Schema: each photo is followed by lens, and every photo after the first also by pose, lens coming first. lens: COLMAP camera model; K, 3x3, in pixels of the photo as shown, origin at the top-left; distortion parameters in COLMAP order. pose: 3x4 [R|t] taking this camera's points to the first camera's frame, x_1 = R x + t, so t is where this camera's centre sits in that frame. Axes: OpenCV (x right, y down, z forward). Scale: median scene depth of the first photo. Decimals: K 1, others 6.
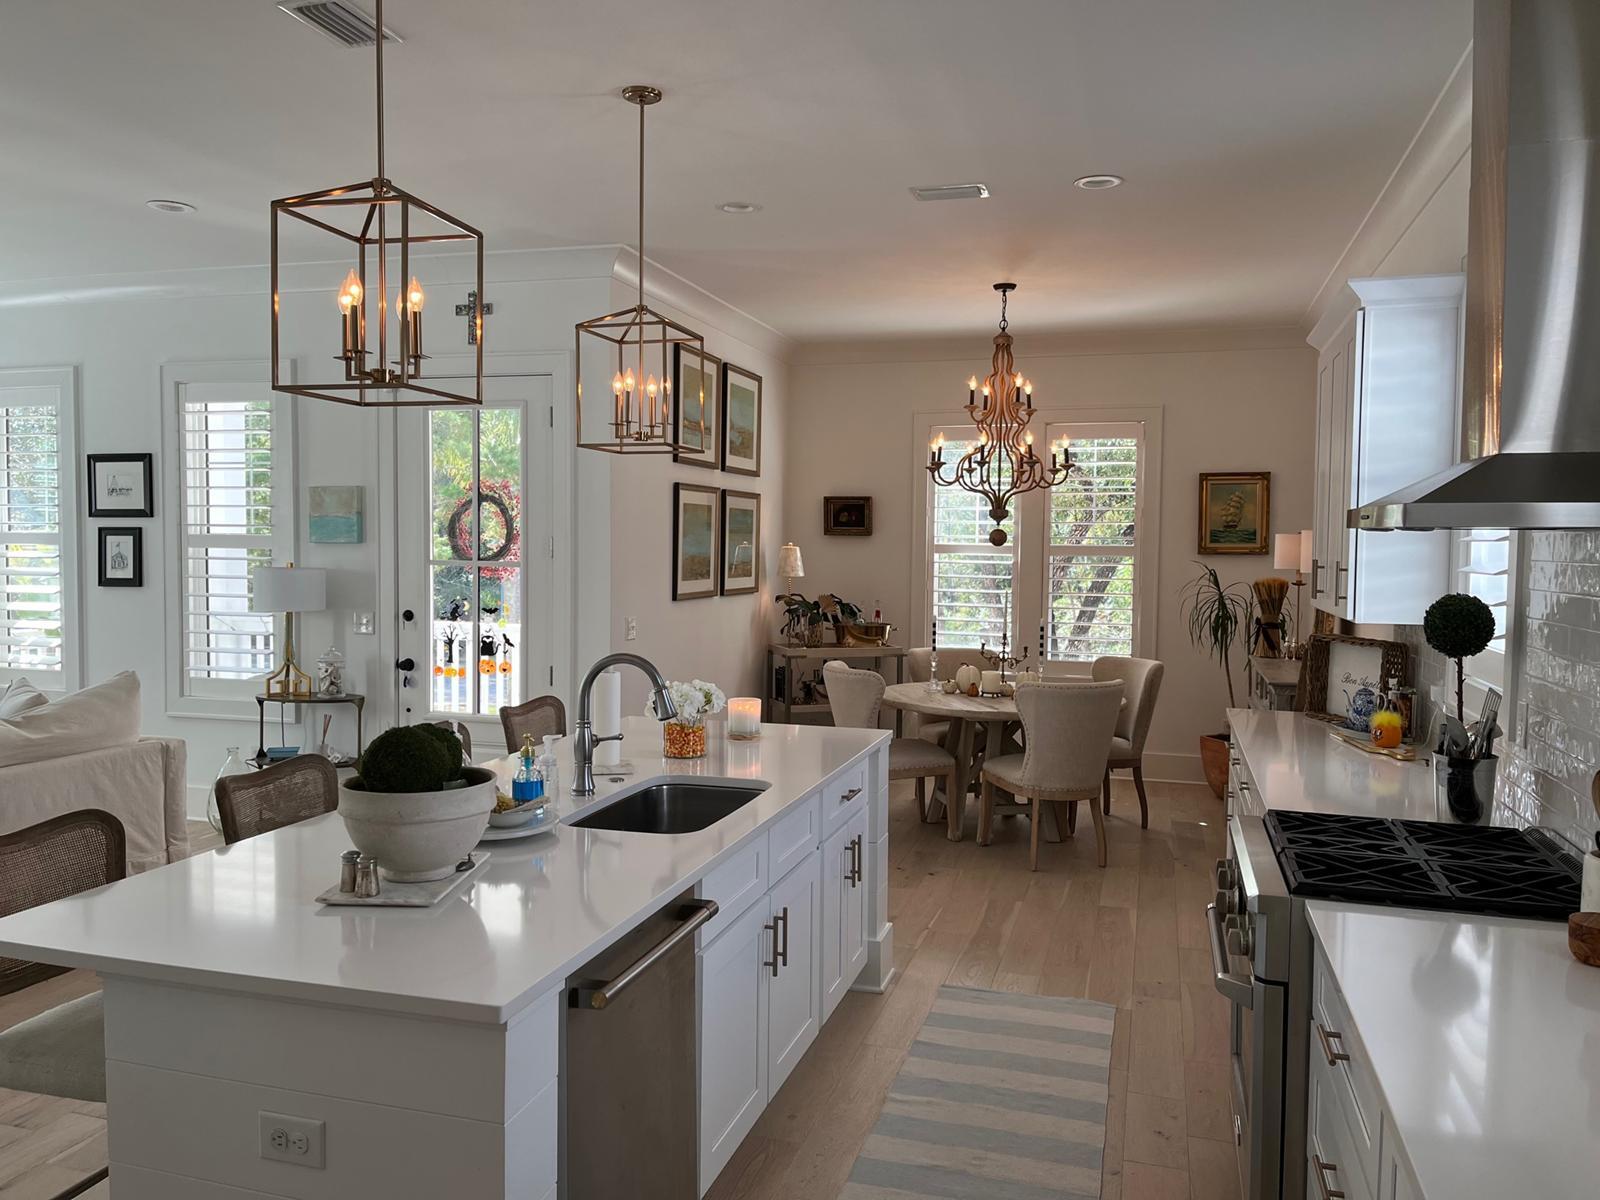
lens RADIAL K [[1217.2, 0, 800.0], [0, 1217.2, 600.0], [0, 0, 1]] dist [0.077462, -0.109684]
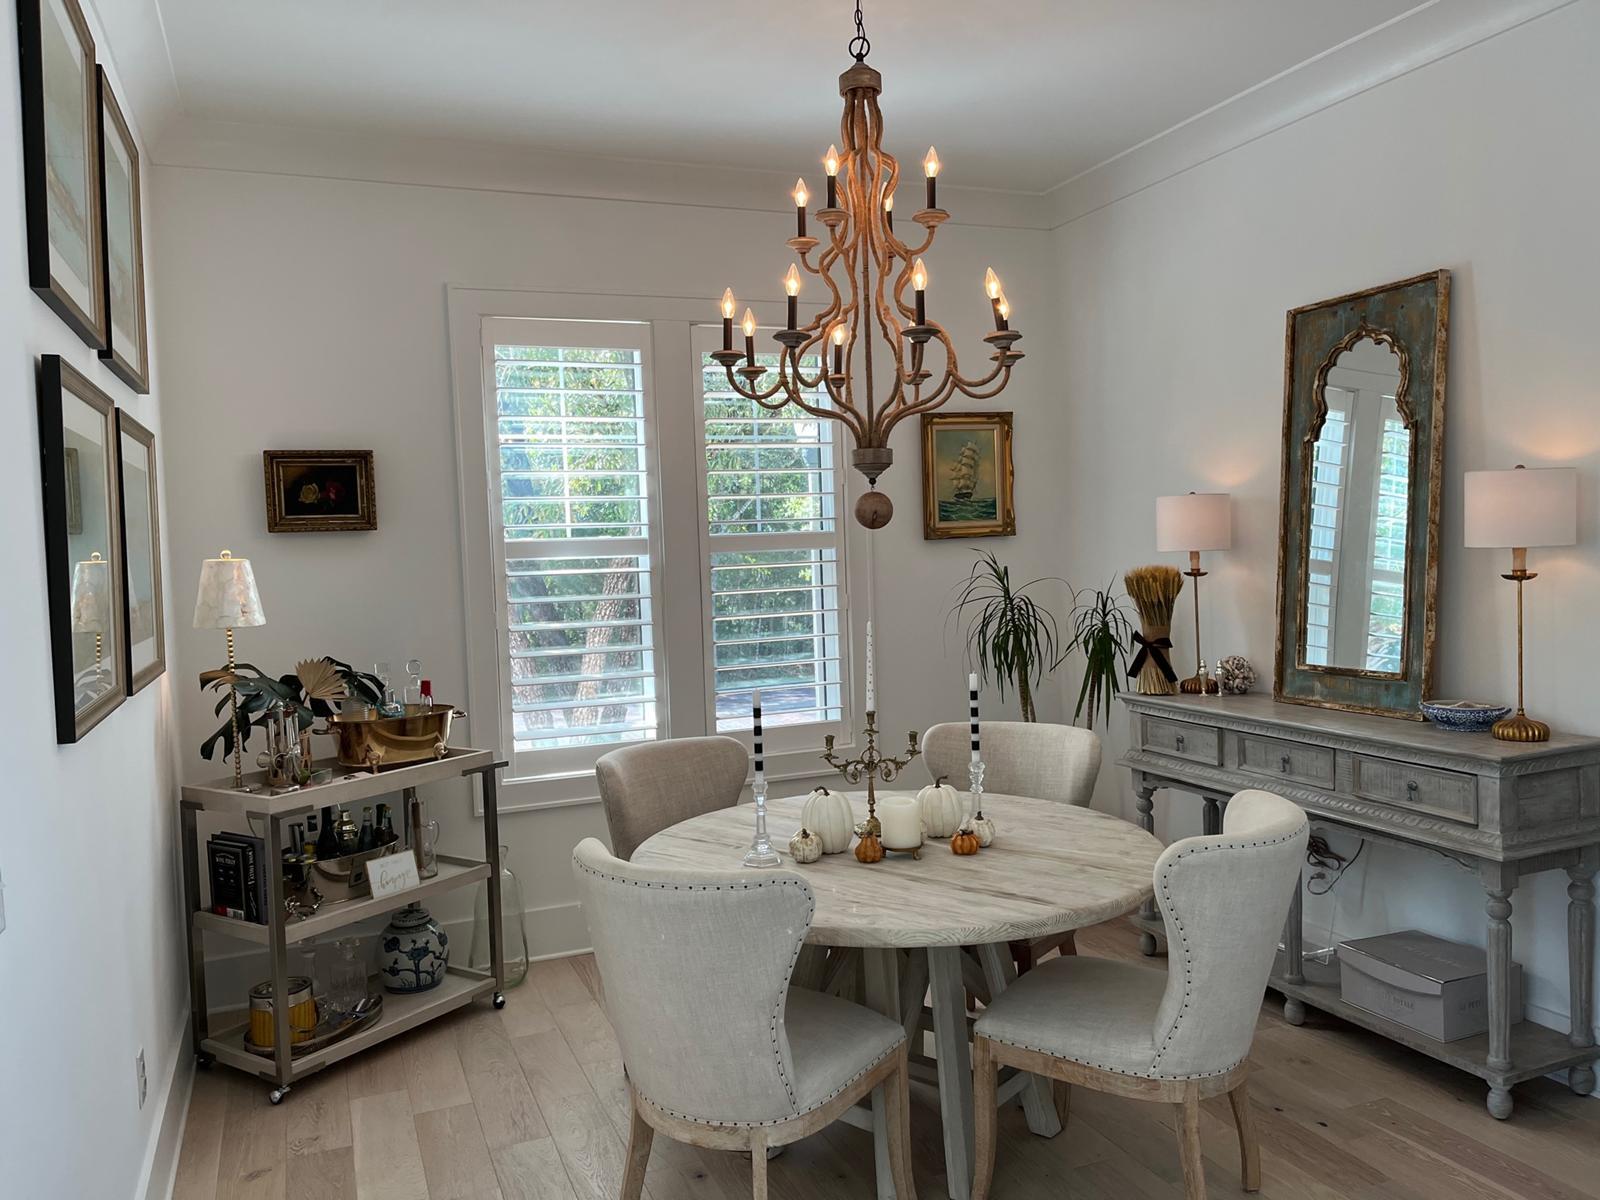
lens RADIAL K [[1217.2, 0, 800.0], [0, 1217.2, 600.0], [0, 0, 1]] dist [0.077462, -0.109684]
pose [[0.776889, -0.070899, 0.625633, -0.130519], [0.073398, 0.997063, 0.021848, -0.024534], [-0.625344, 0.028947, 0.779812, 0.544340]]
